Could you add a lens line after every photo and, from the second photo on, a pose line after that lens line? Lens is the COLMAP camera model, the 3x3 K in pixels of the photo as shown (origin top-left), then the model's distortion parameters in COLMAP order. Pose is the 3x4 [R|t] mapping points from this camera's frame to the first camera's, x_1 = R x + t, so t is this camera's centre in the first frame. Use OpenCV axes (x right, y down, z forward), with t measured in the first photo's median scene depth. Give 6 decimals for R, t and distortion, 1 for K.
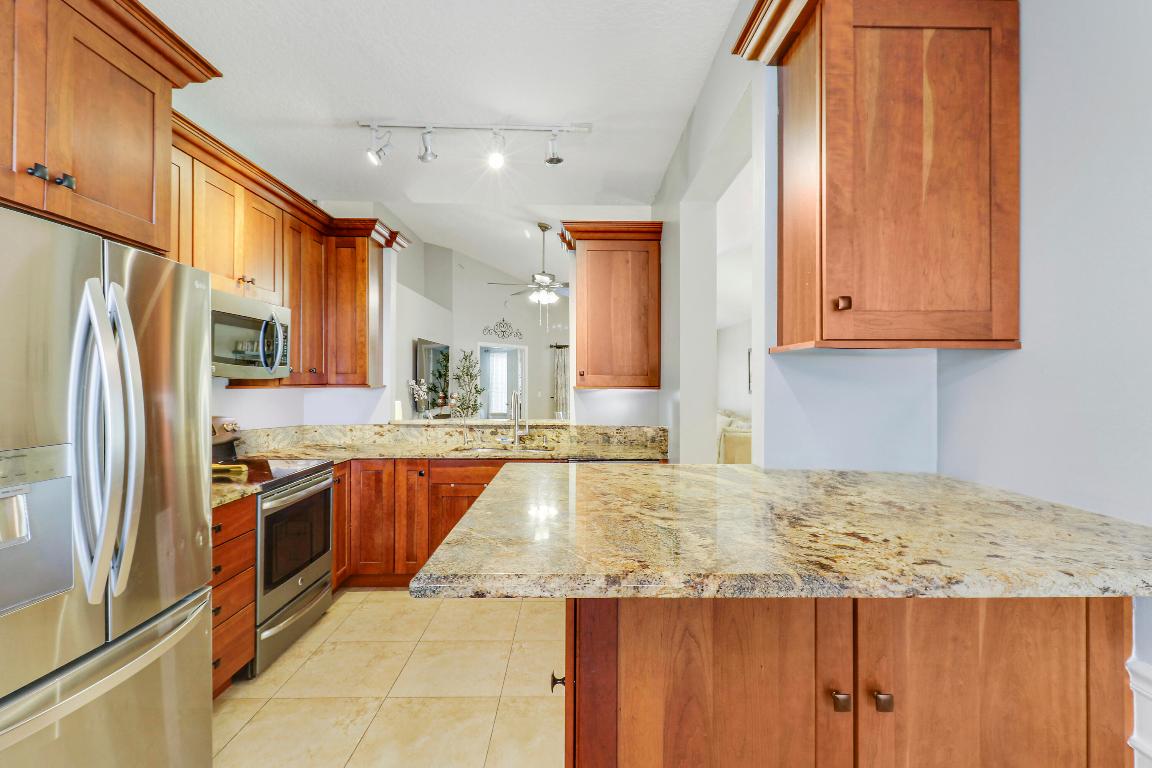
lens RADIAL K [[530.3, 0, 576.0], [0, 530.3, 384.0], [0, 0, 1]] dist [-0.000357, -0.000238]
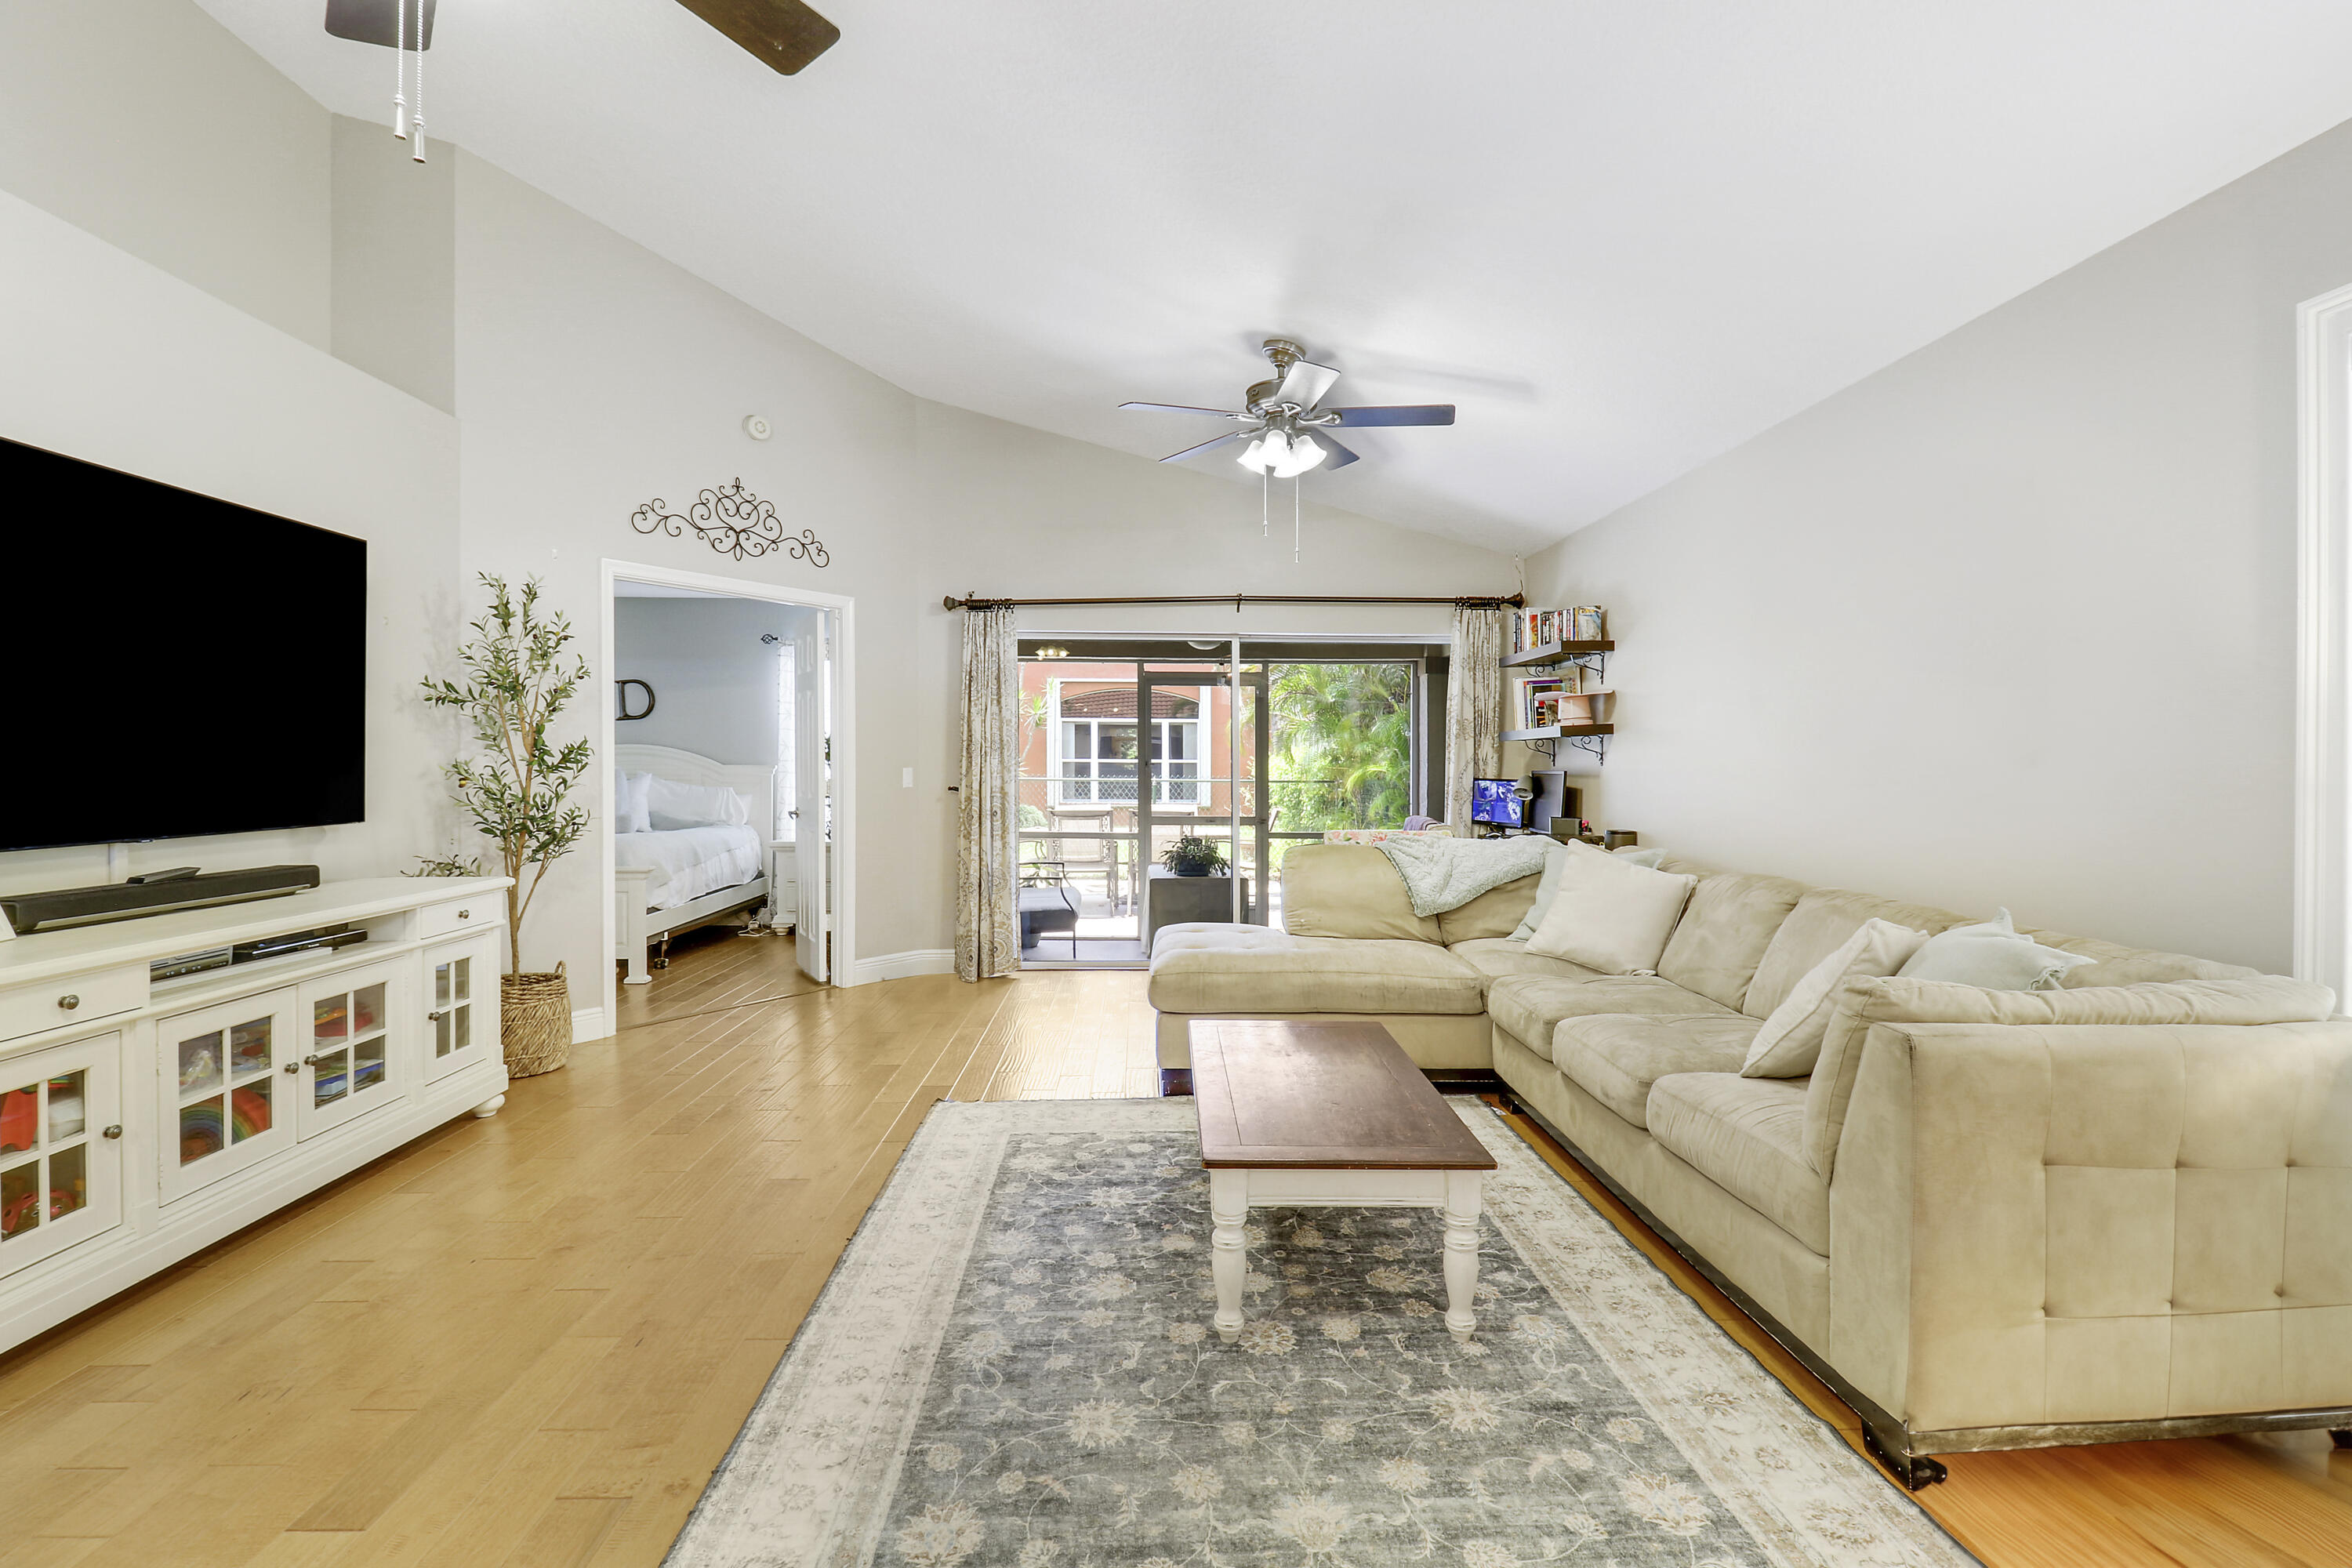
lens RADIAL K [[1079.1, 0, 1209.0], [0, 1079.1, 775.7], [0, 0, 1]] dist [0.004031, -0.013231]
pose [[0.998618, 0.000970, 0.052540, 0.069747], [-0.001530, 0.999942, 0.010625, 0.014778], [-0.052527, -0.010691, 0.998562, 0.511157]]
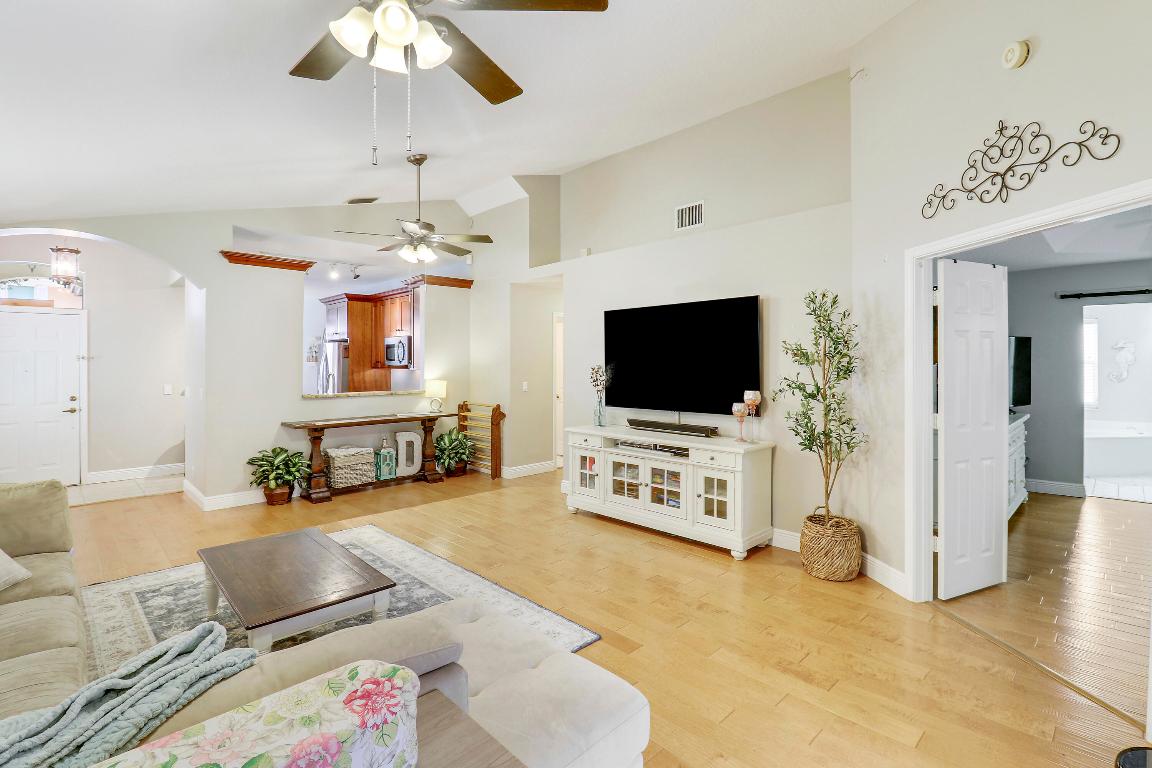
lens RADIAL K [[551.9, 0, 590.9], [0, 551.9, 361.3], [0, 0, 1]] dist [-0.015746, -0.001539]
pose [[-0.720415, -0.003458, -0.693535, 0.205513], [-0.001273, 0.999992, -0.003663, -0.007997], [0.693542, -0.001756, -0.720414, 1.152887]]
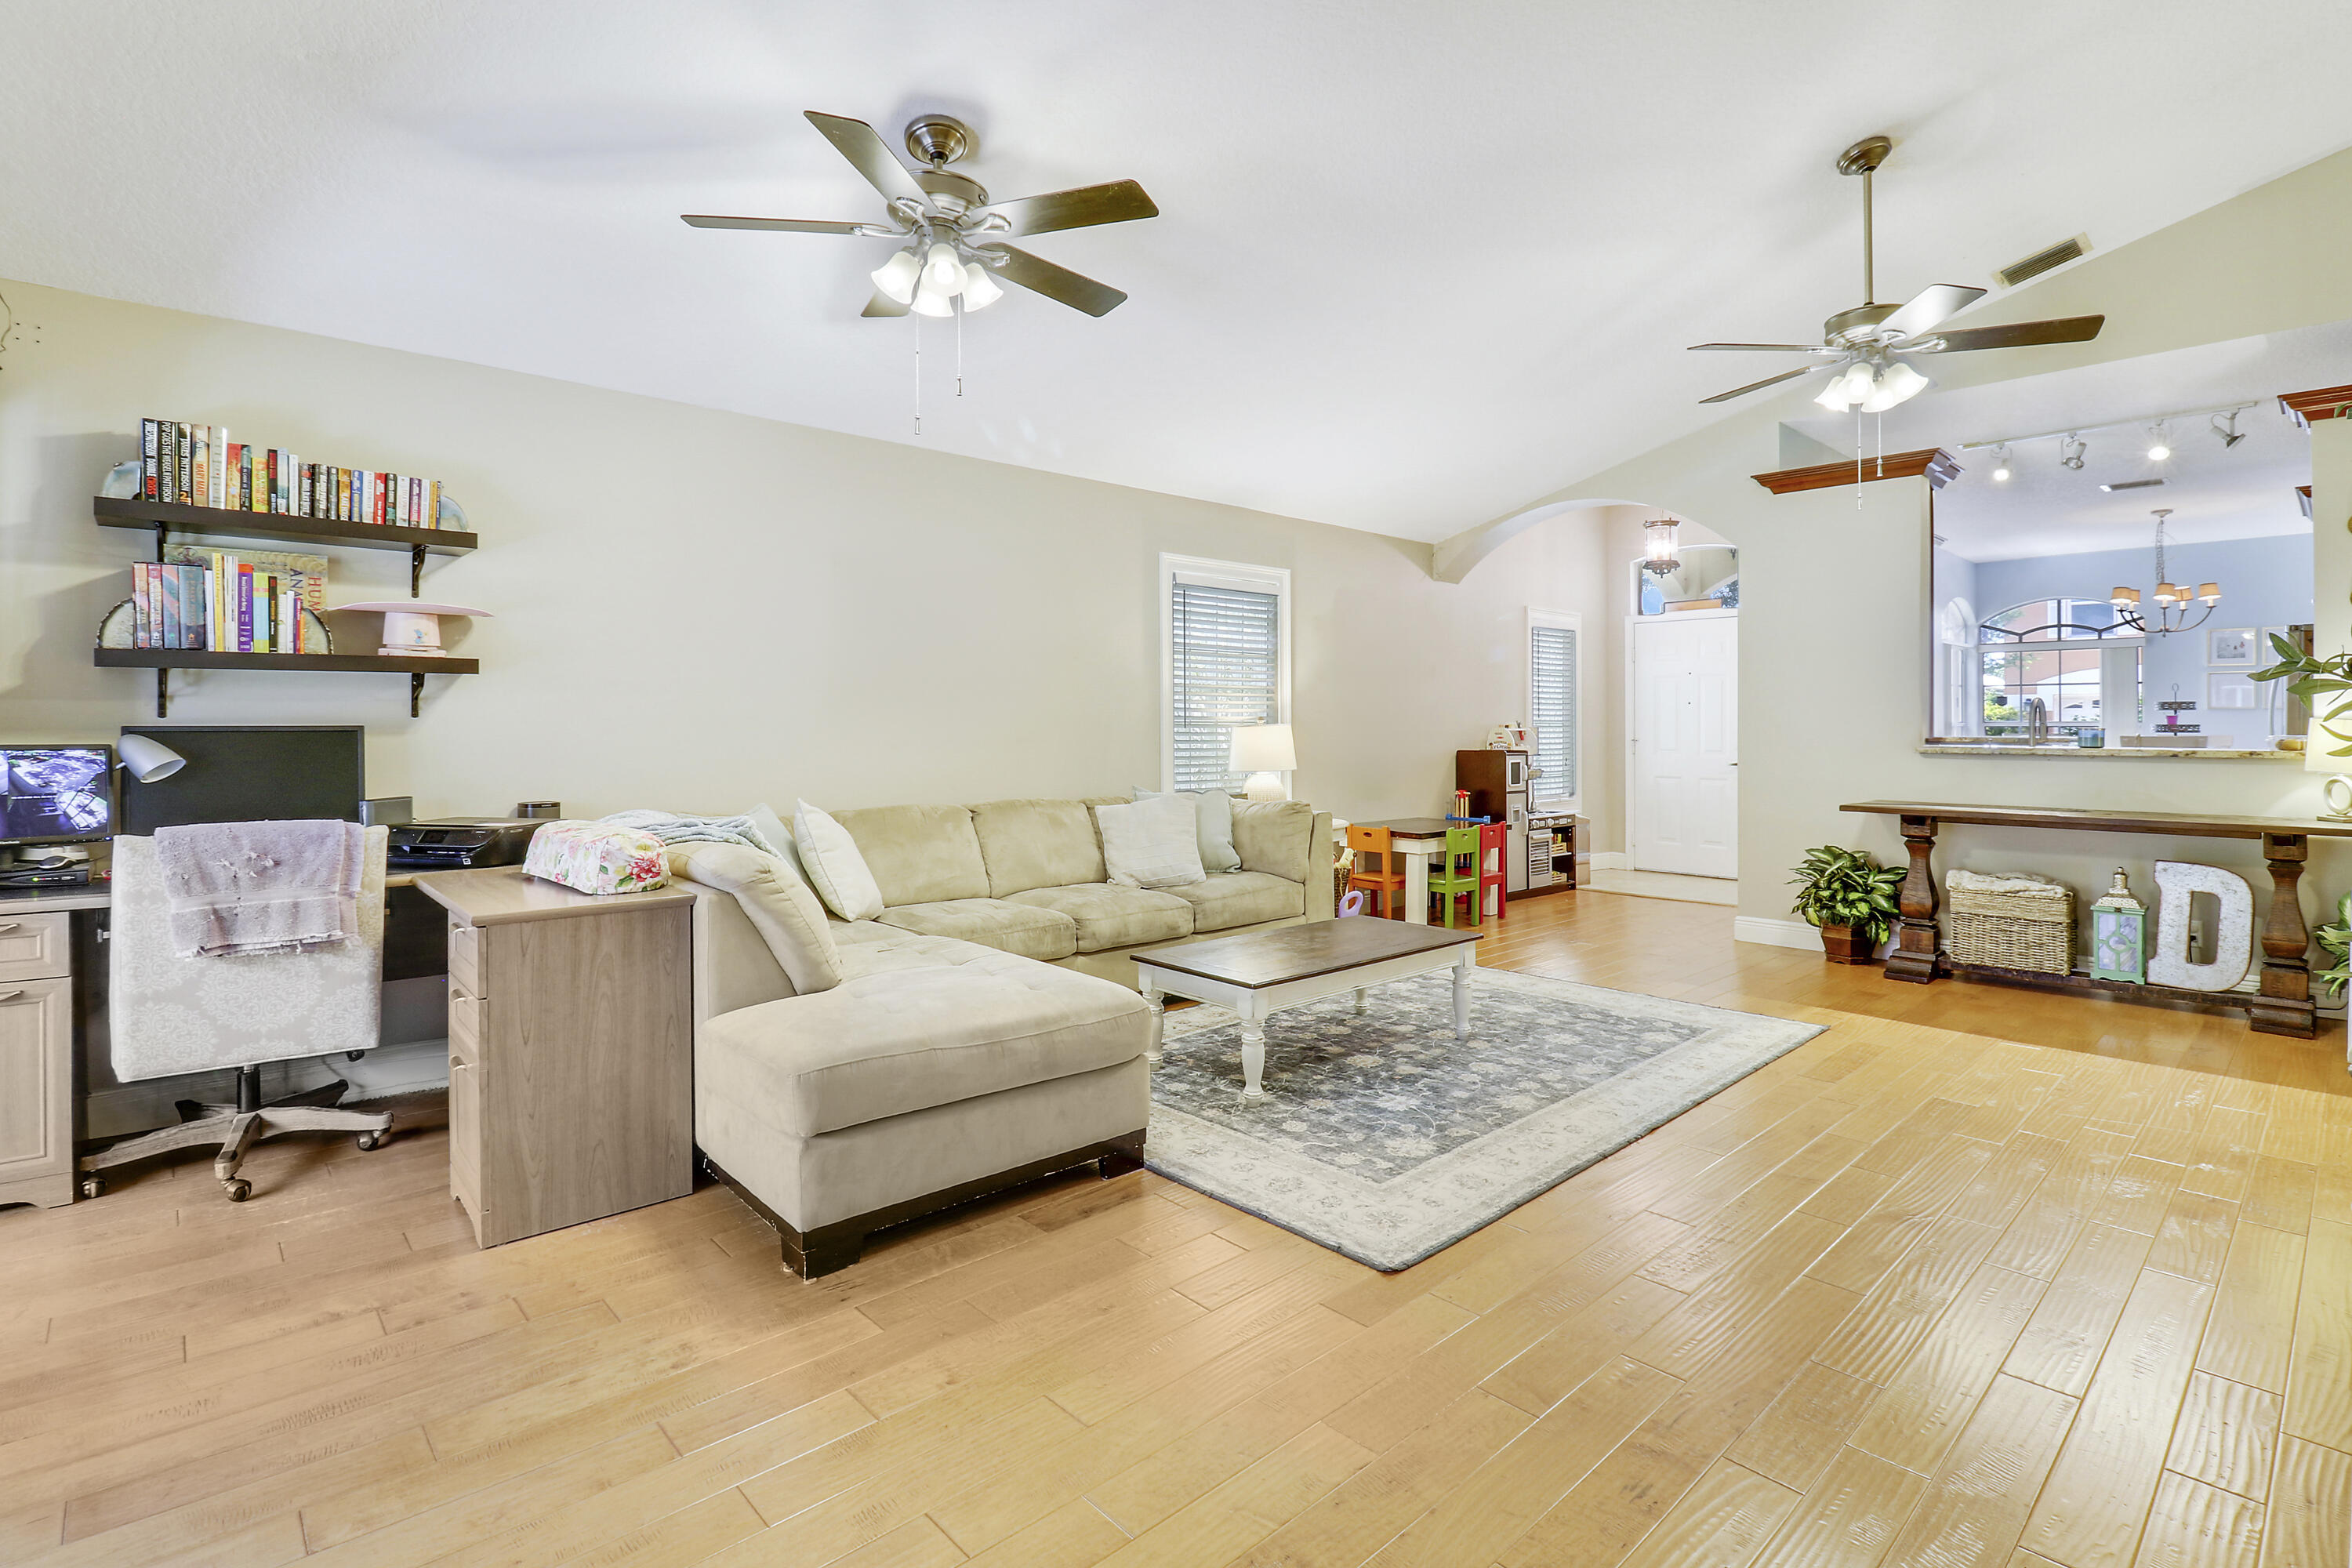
lens RADIAL K [[1106.2, 0, 1190.6], [0, 1106.2, 716.6], [0, 0, 1]] dist [0.007648, -0.015136]
pose [[-0.666052, -0.000326, 0.745906, -0.177511], [-0.001322, 0.999999, -0.000743, 0.014794], [-0.745904, -0.001482, -0.666051, 1.143785]]
